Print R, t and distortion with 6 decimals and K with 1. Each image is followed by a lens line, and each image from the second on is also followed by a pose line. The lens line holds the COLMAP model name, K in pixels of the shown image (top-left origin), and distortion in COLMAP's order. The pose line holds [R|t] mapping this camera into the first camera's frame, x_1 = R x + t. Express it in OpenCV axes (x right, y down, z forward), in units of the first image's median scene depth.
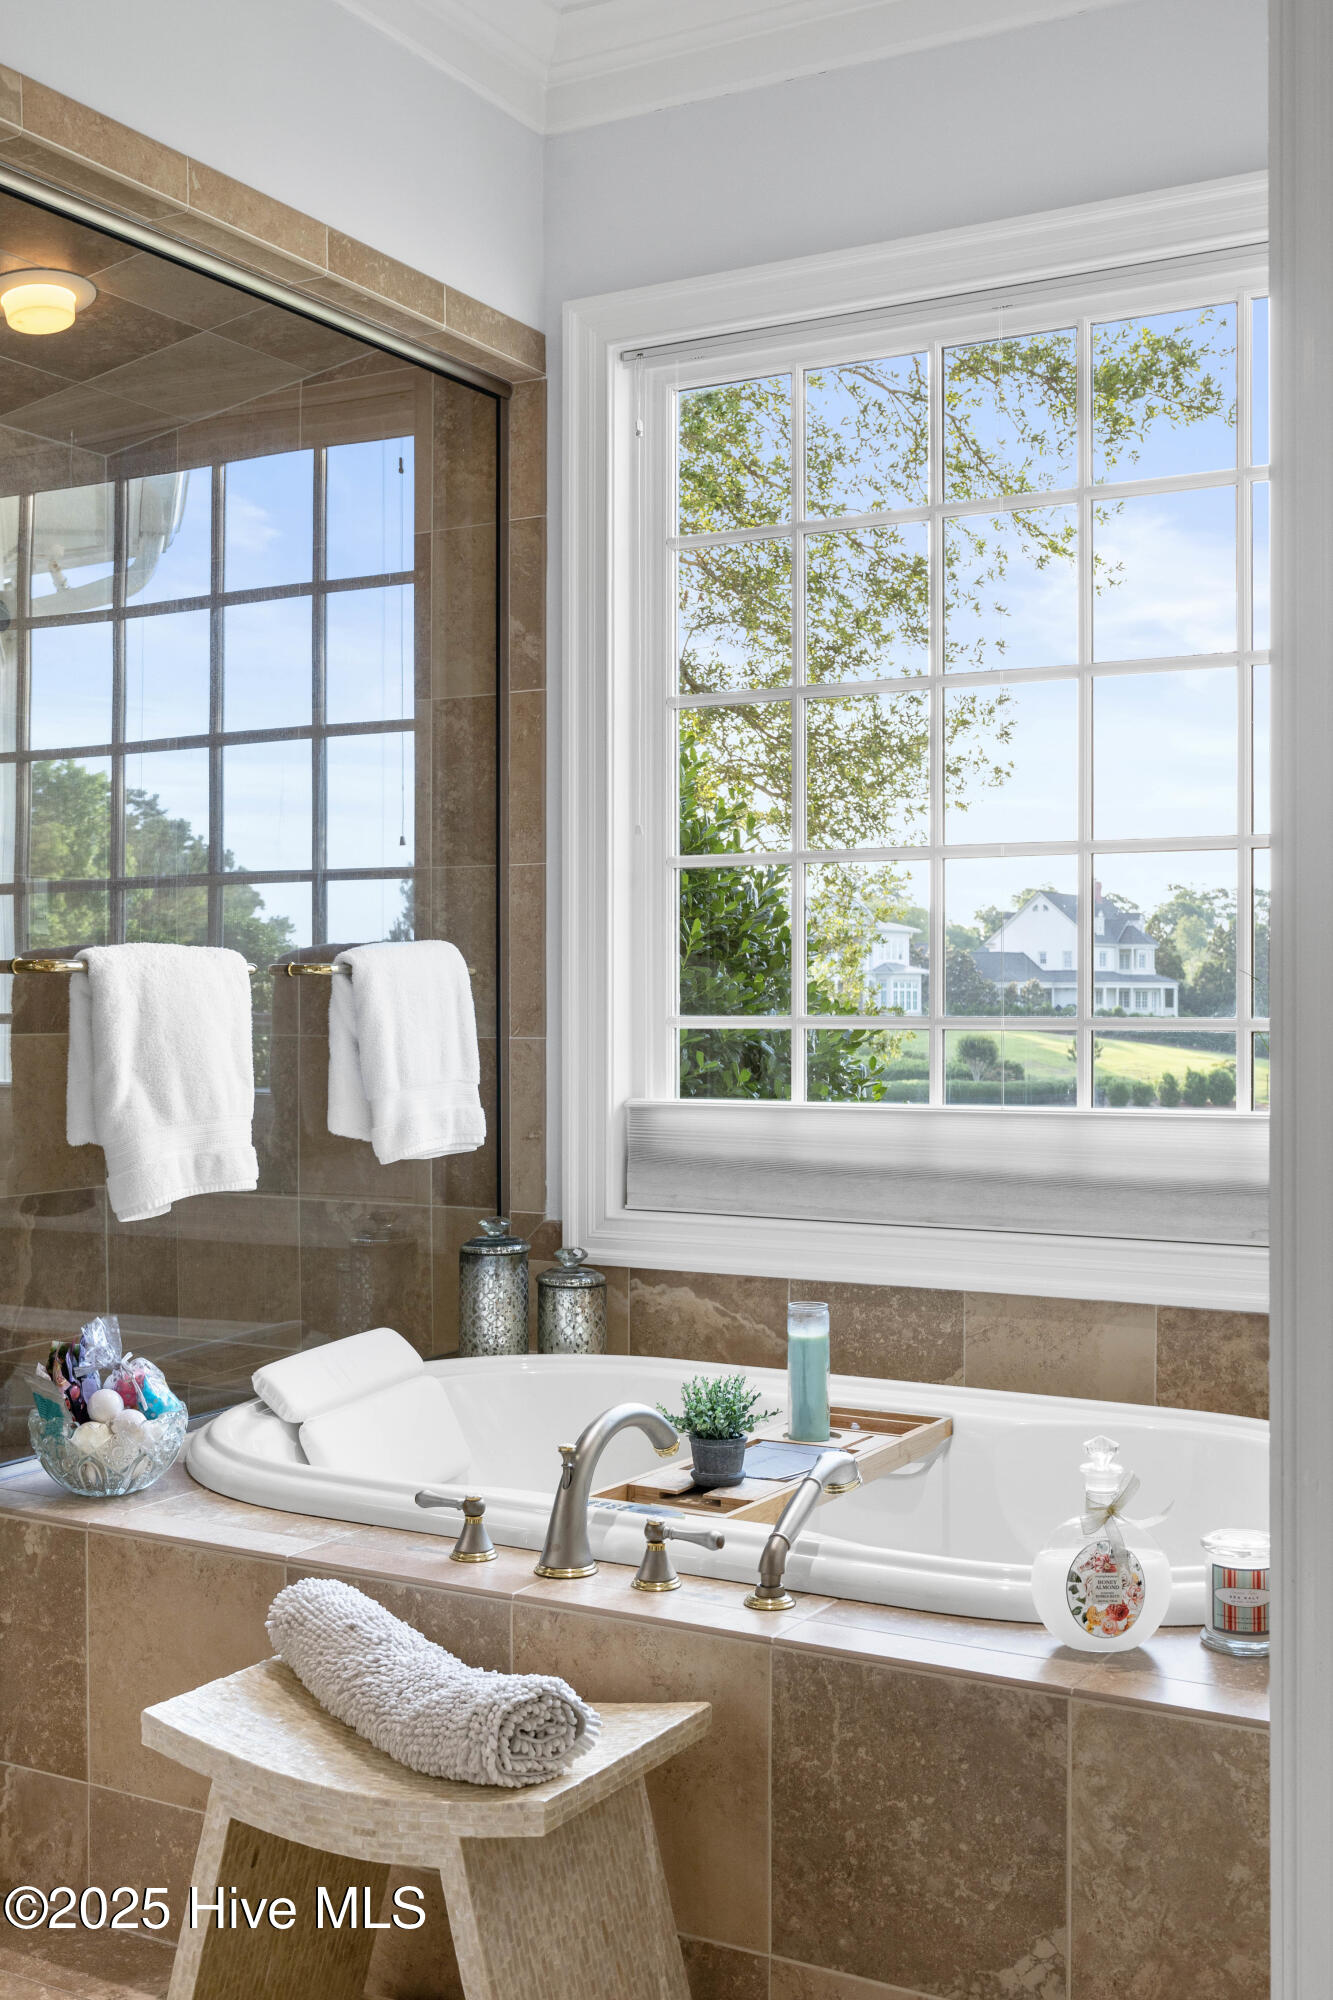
lens RADIAL K [[2165.4, 0, 666.5], [0, 2165.4, 1000.0], [0, 0, 1]] dist [-0.006831, -0.026582]
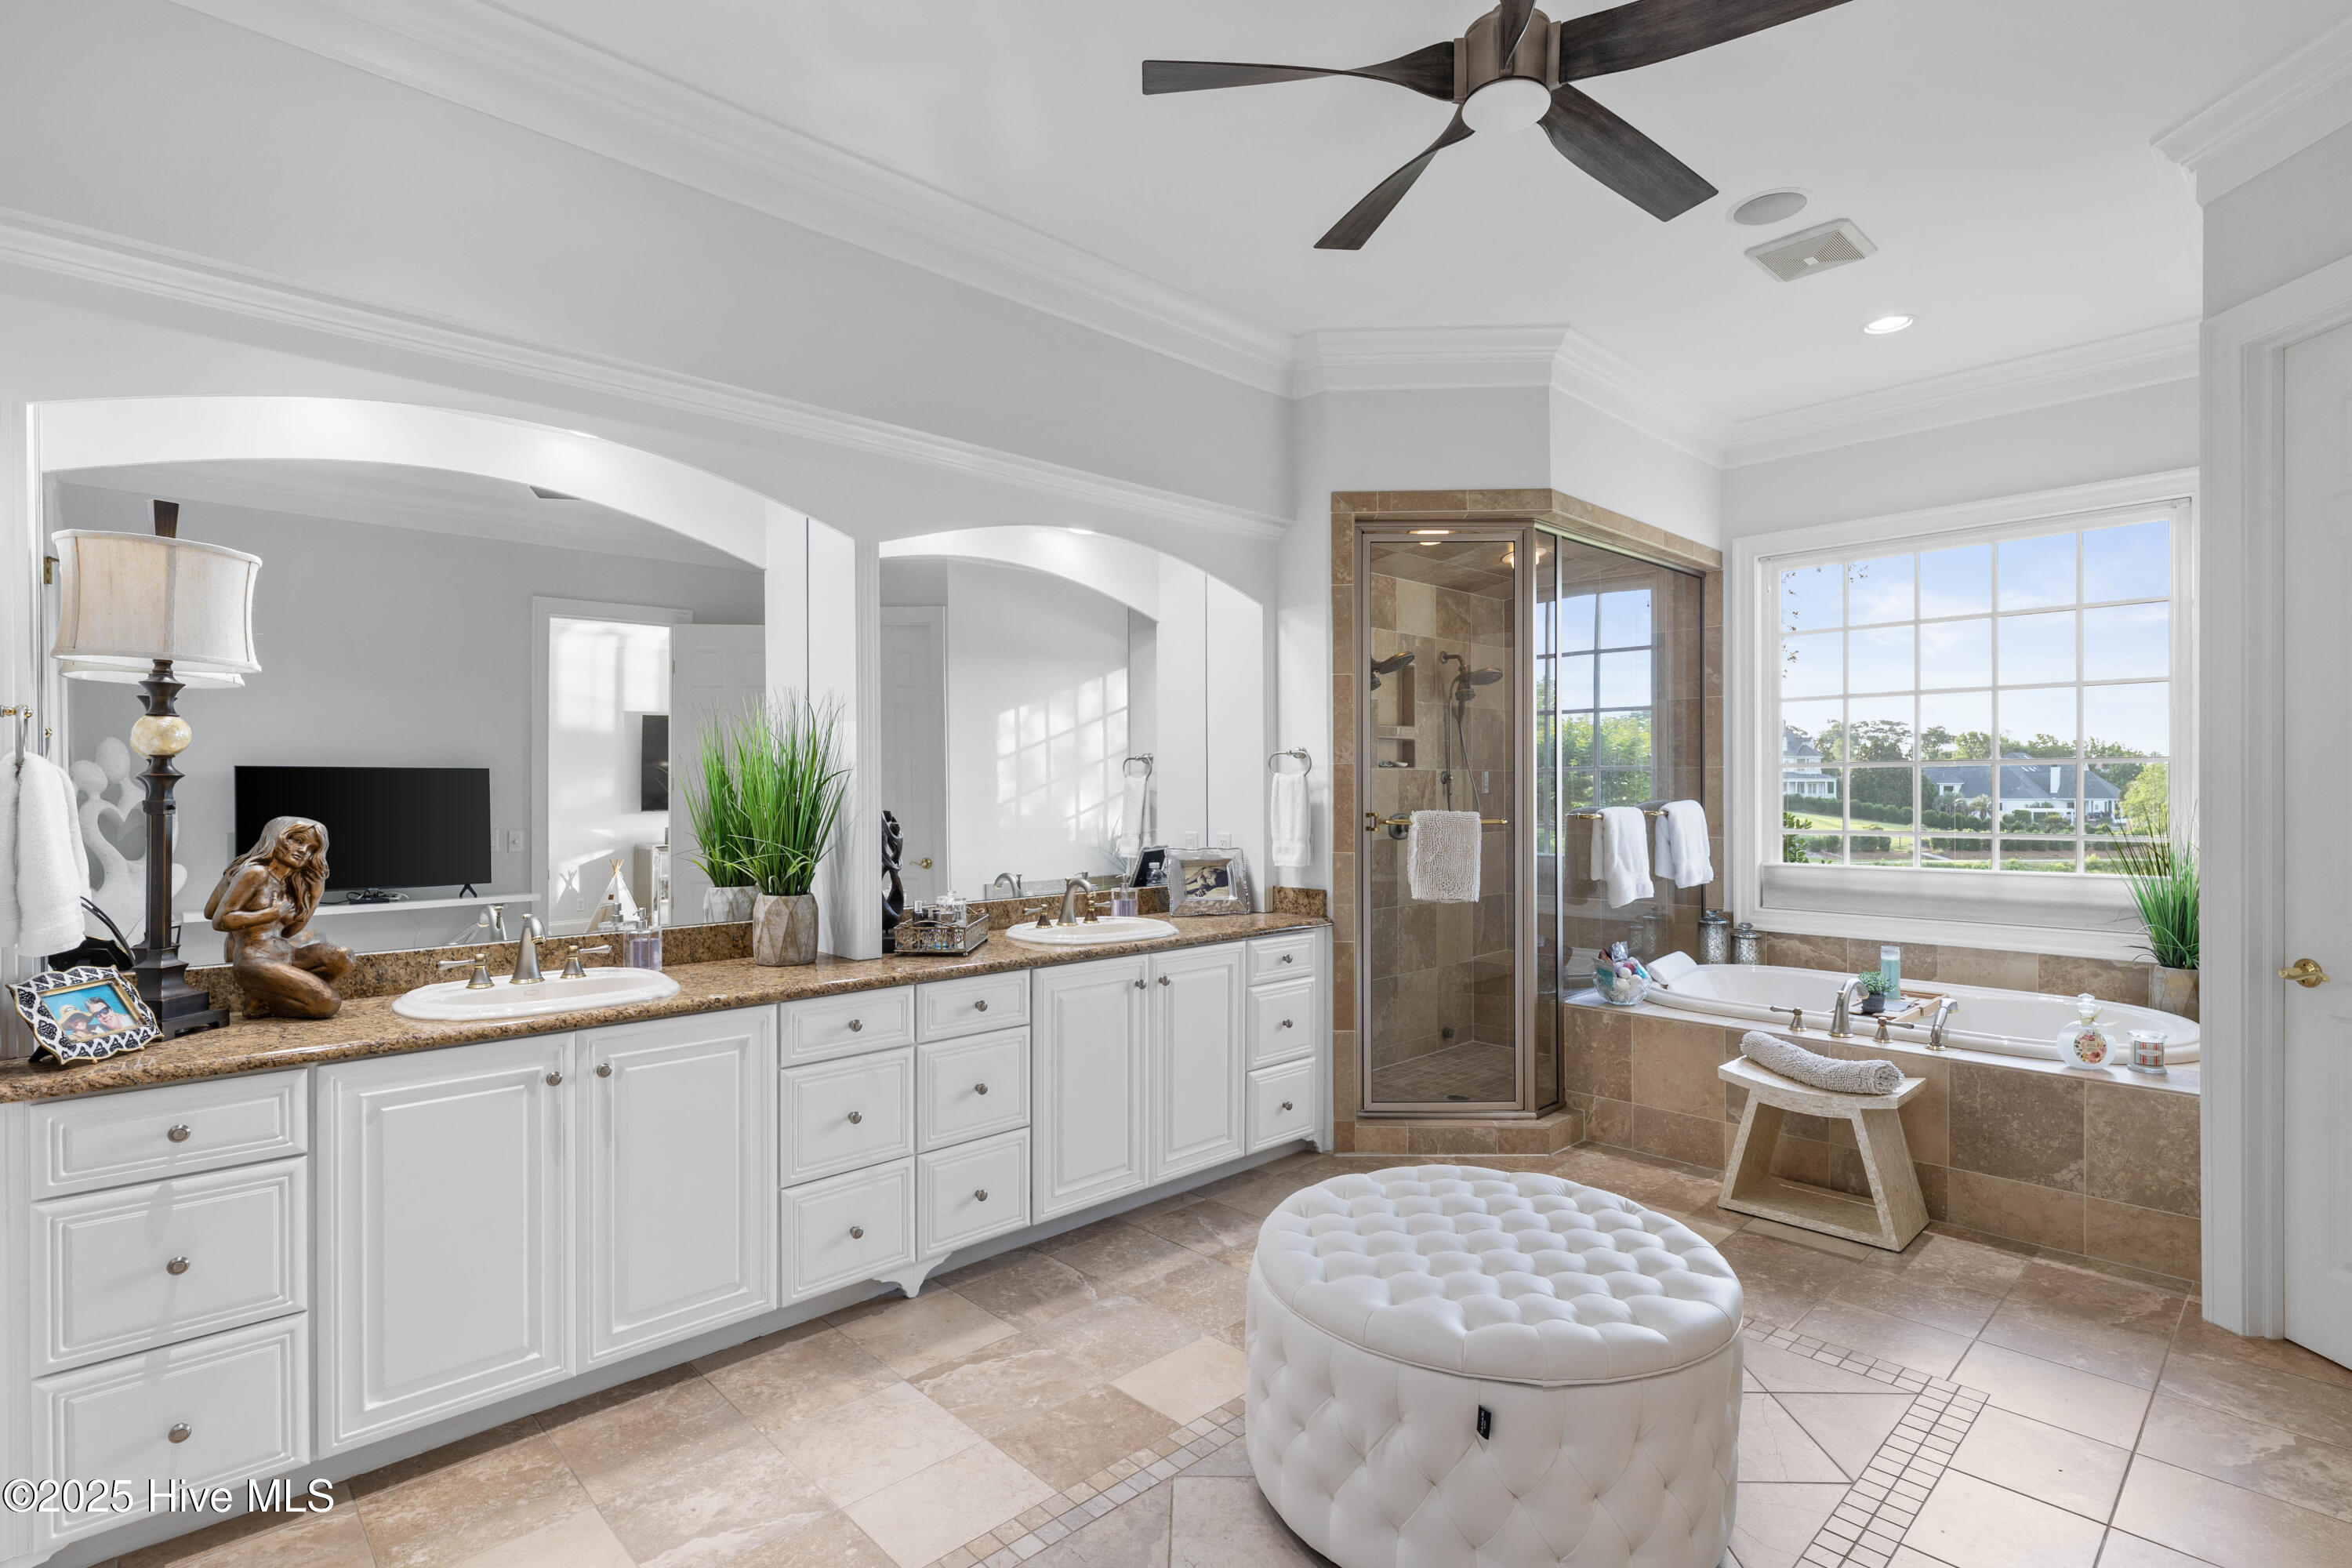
lens RADIAL K [[1135.8, 0, 1172.2], [0, 1135.8, 794.3], [0, 0, 1]] dist [-0.002877, 0.000604]
pose [[0.955765, -0.002036, -0.294125, -0.358149], [0.003055, 0.999991, 0.003005, -0.048261], [0.294116, -0.003770, 0.955762, -0.546909]]
